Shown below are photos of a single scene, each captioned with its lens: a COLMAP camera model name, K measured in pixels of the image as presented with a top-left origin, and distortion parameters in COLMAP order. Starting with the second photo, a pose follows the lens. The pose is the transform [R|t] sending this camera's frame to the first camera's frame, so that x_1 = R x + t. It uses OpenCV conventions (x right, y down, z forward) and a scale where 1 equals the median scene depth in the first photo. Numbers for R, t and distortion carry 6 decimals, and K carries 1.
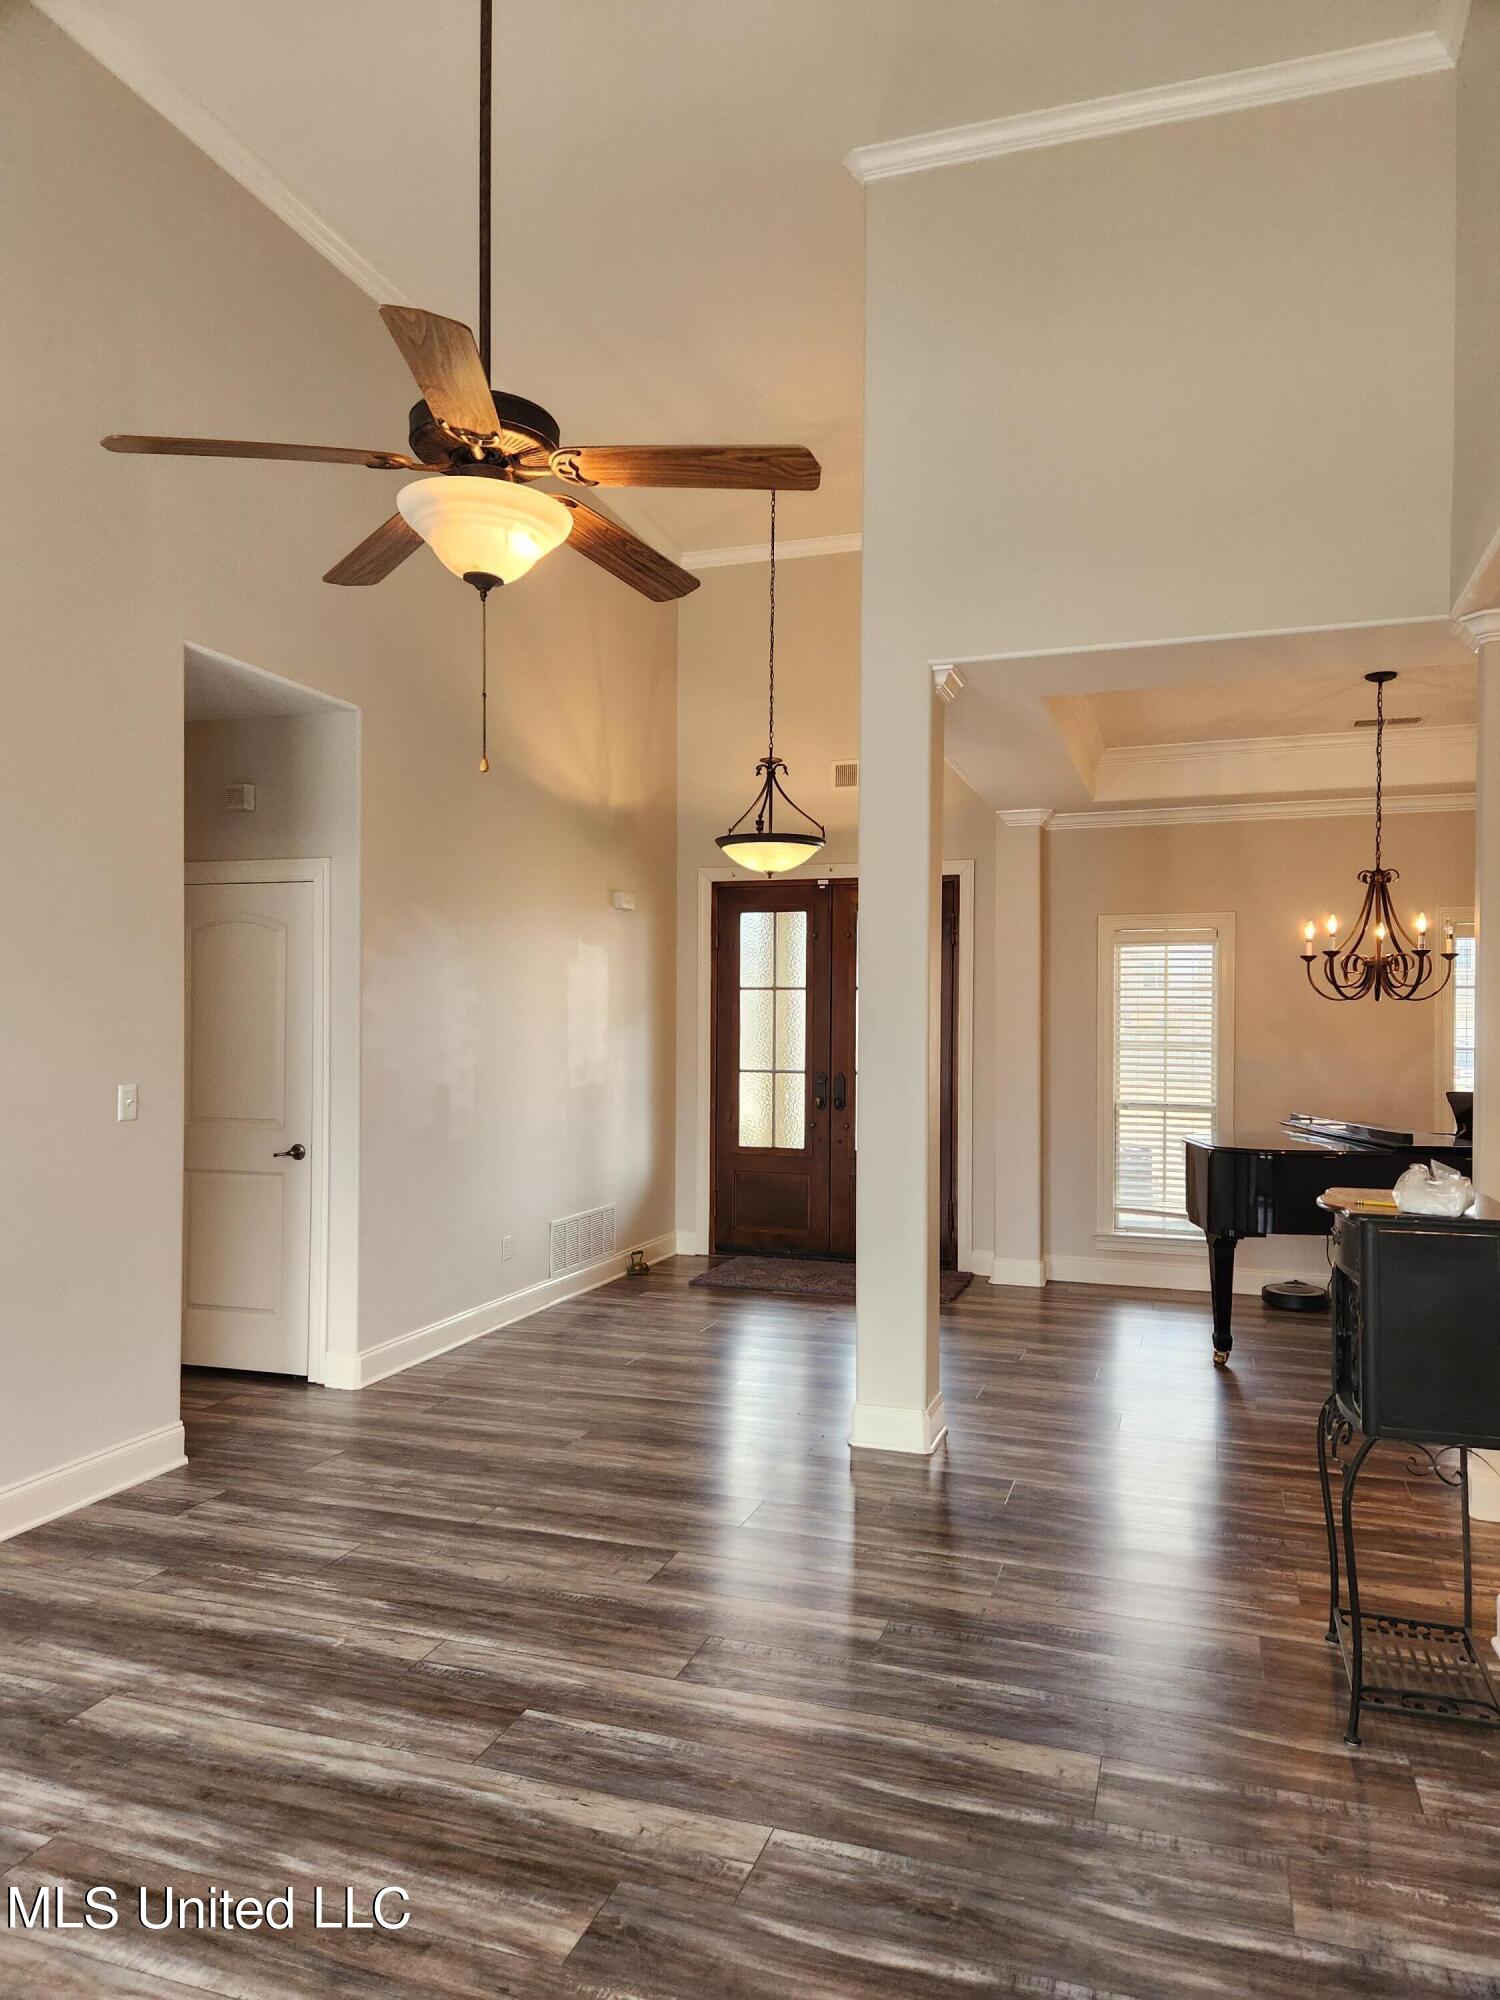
lens RADIAL K [[1337.2, 0, 750.0], [0, 1337.2, 1000.0], [0, 0, 1]] dist [0.088135, -0.081641]
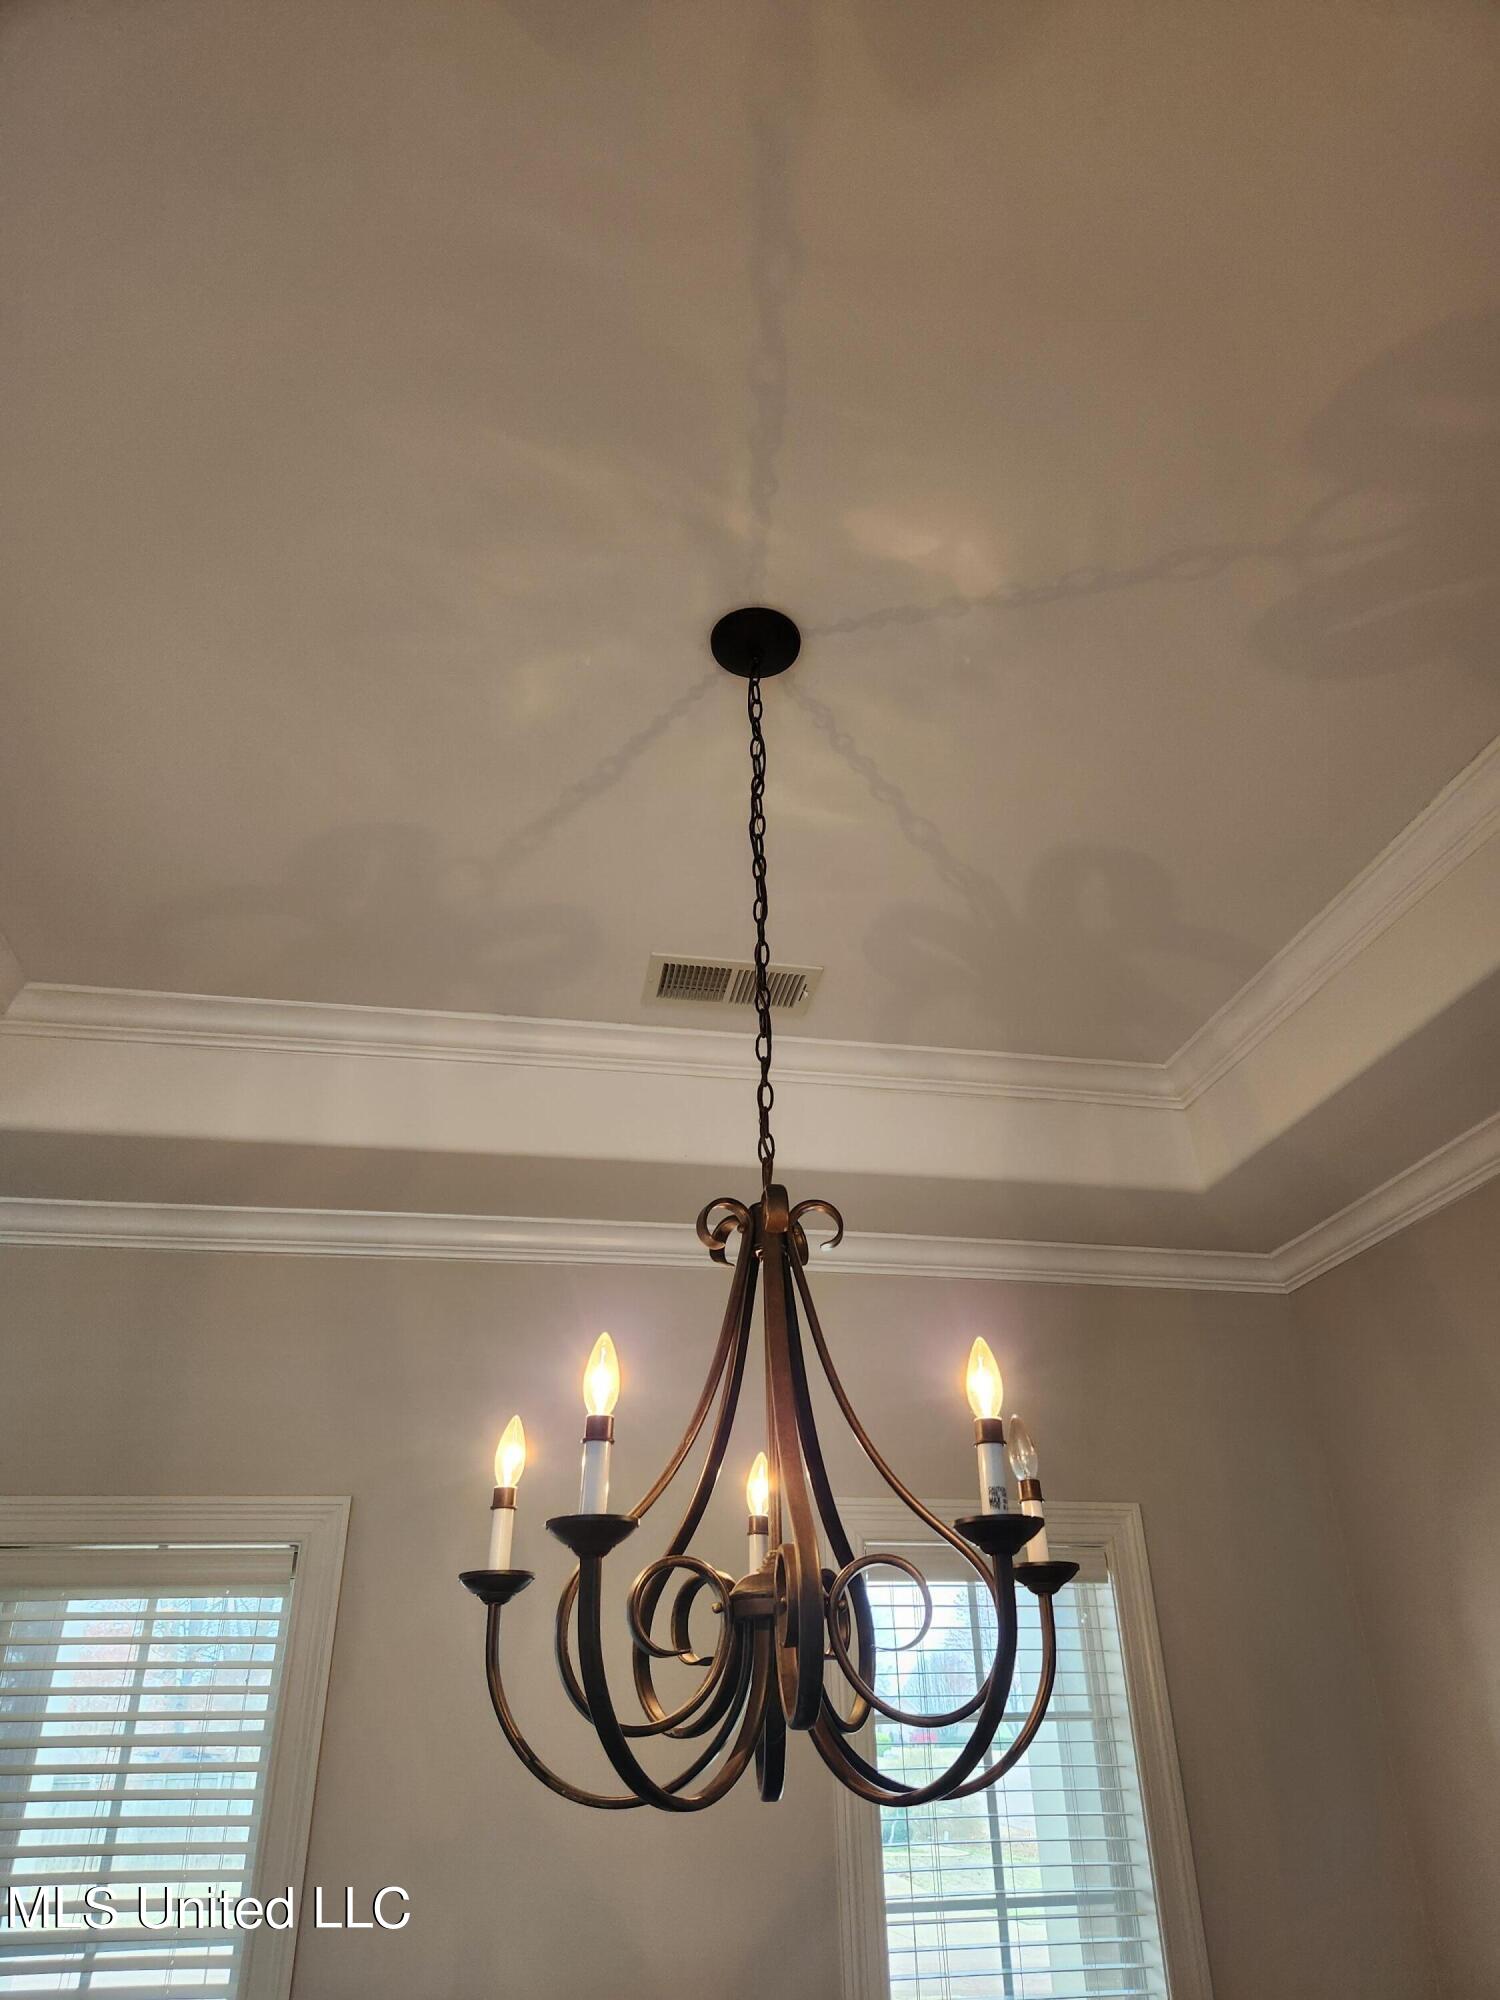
lens RADIAL K [[1337.2, 0, 750.0], [0, 1337.2, 1000.0], [0, 0, 1]] dist [0.088135, -0.081641]
pose [[0.870481, 0.217278, 0.441648, 0.332118], [0.018794, 0.881964, -0.470942, -0.009815], [-0.491843, 0.418247, 0.763649, 0.775463]]
